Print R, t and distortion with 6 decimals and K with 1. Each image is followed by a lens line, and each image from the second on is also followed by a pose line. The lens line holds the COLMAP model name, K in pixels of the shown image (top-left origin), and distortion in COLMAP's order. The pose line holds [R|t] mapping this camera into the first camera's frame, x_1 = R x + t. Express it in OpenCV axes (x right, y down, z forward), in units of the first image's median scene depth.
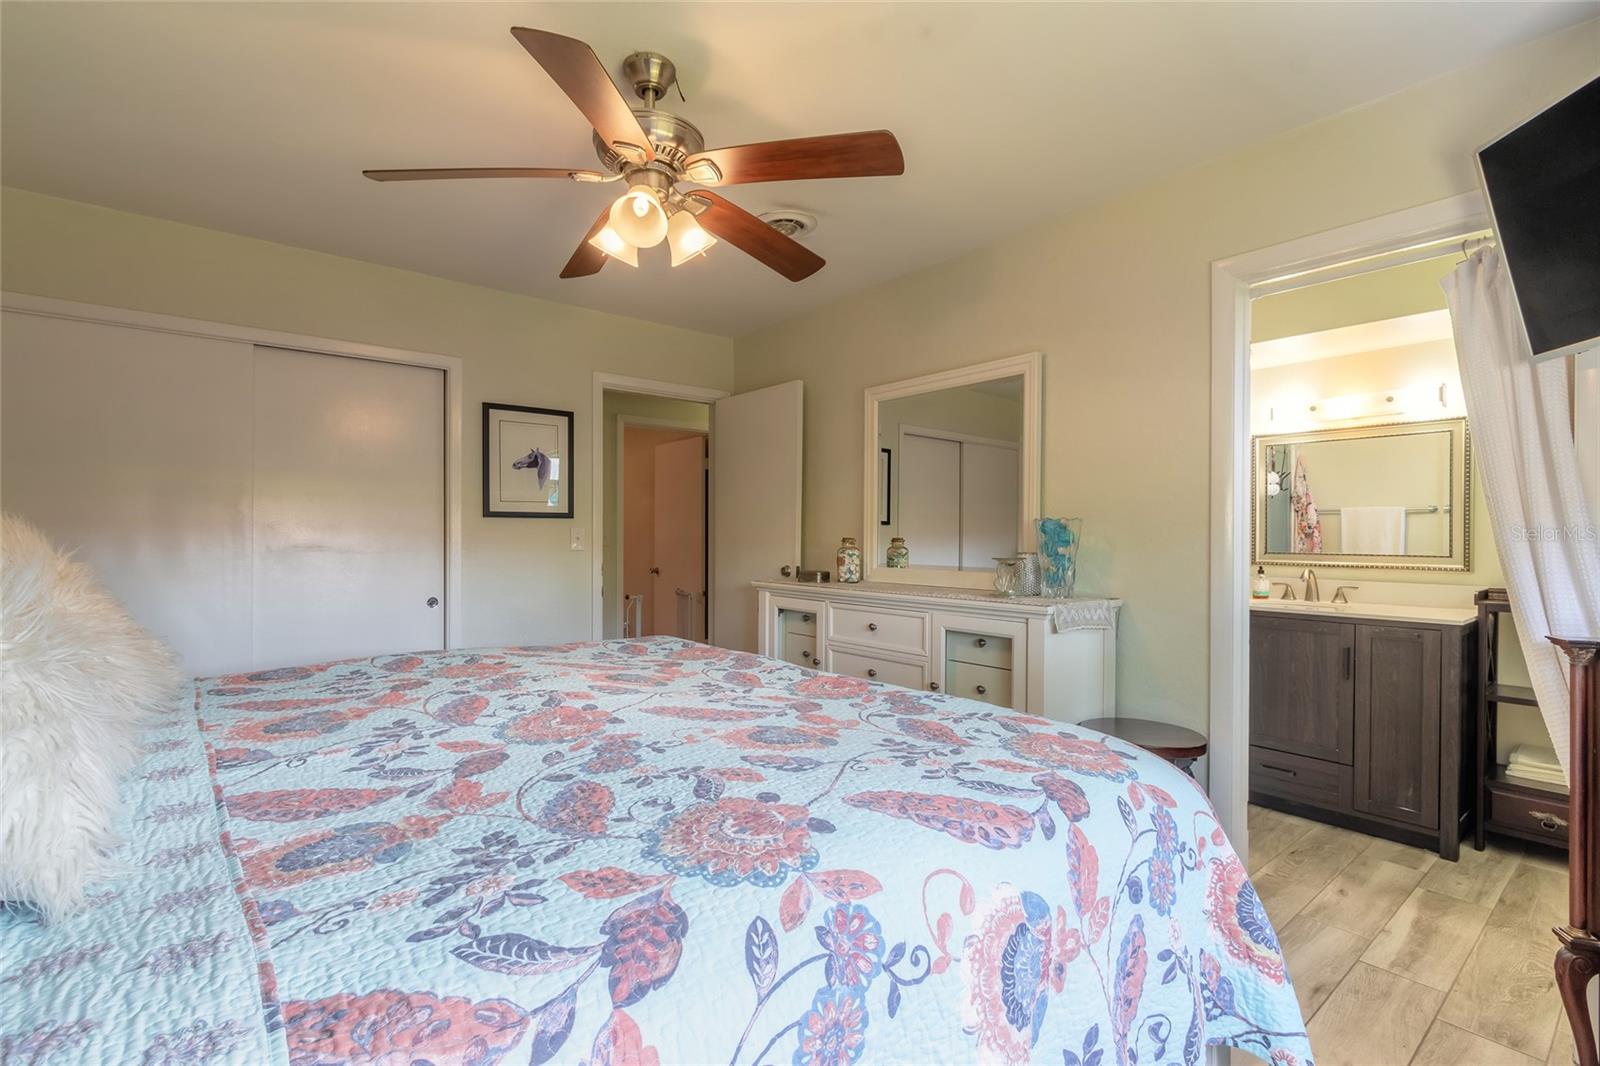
lens RADIAL K [[734.8, 0, 799.9], [0, 734.8, 536.4], [0, 0, 1]] dist [0.010369, -0.002042]
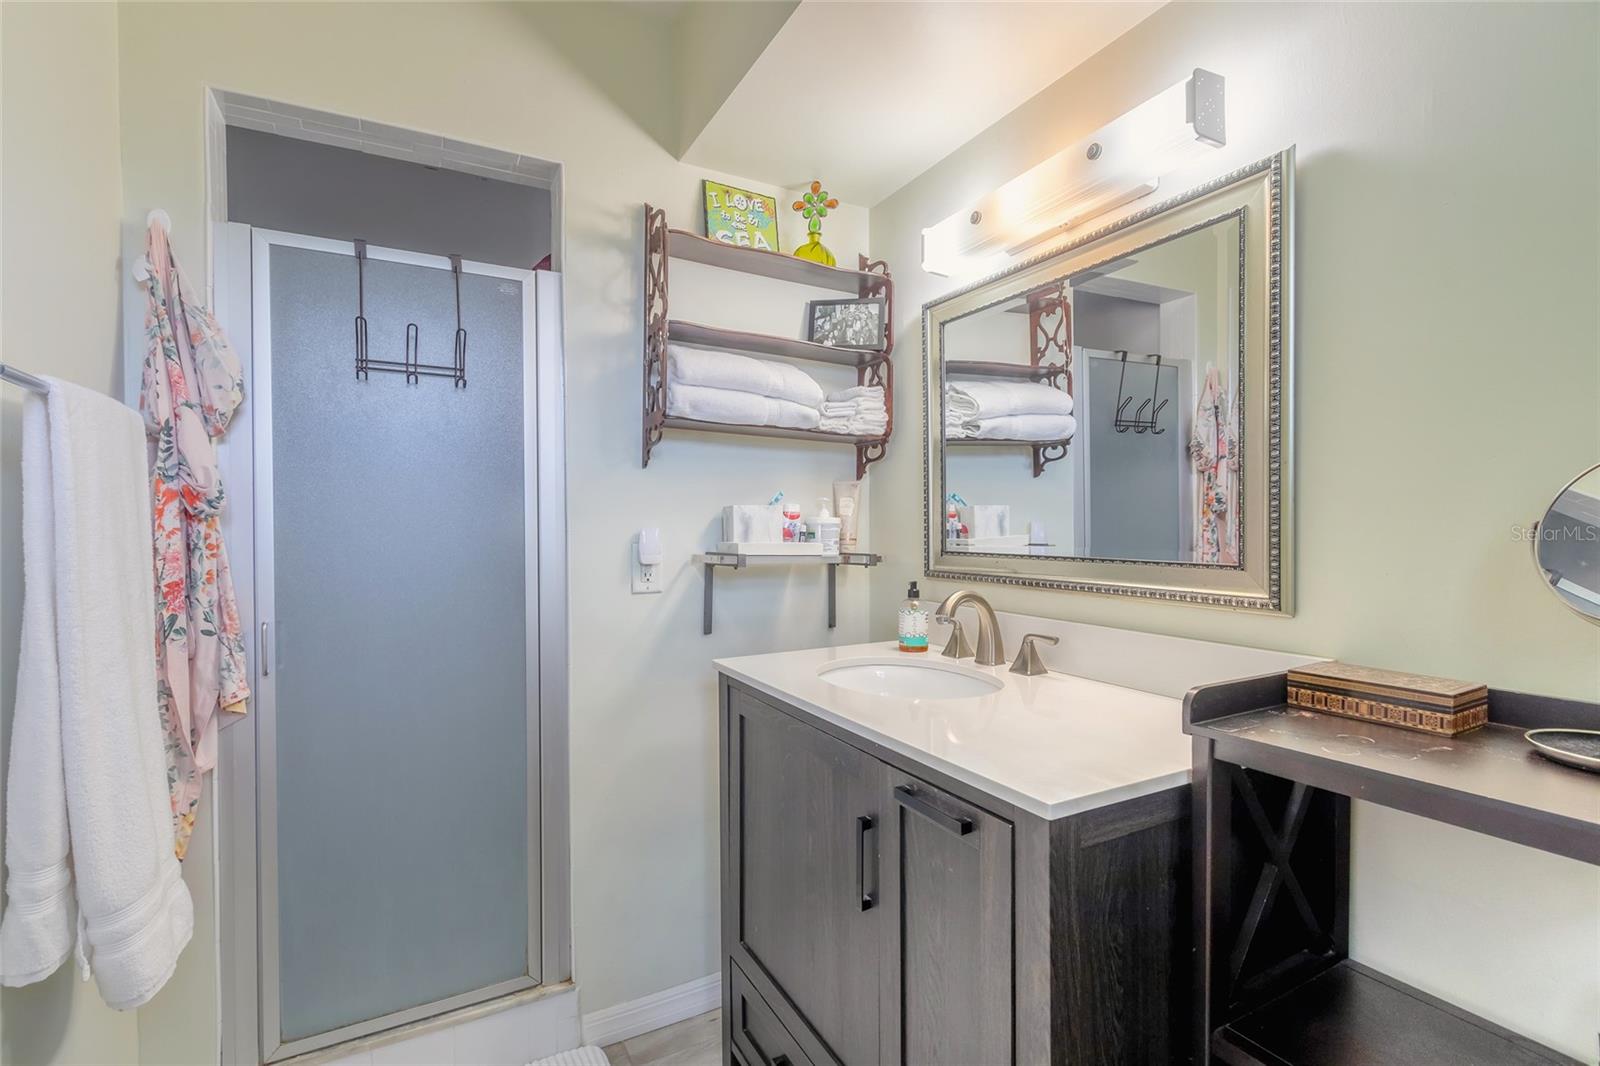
lens RADIAL K [[734.8, 0, 801.0], [0, 734.8, 534.0], [0, 0, 1]] dist [0.010369, -0.002042]
pose [[0.982044, -0.008384, -0.188467, 0.652546], [0.010320, 0.999904, 0.009290, 0.005568], [0.188371, -0.011068, 0.982036, 0.540469]]
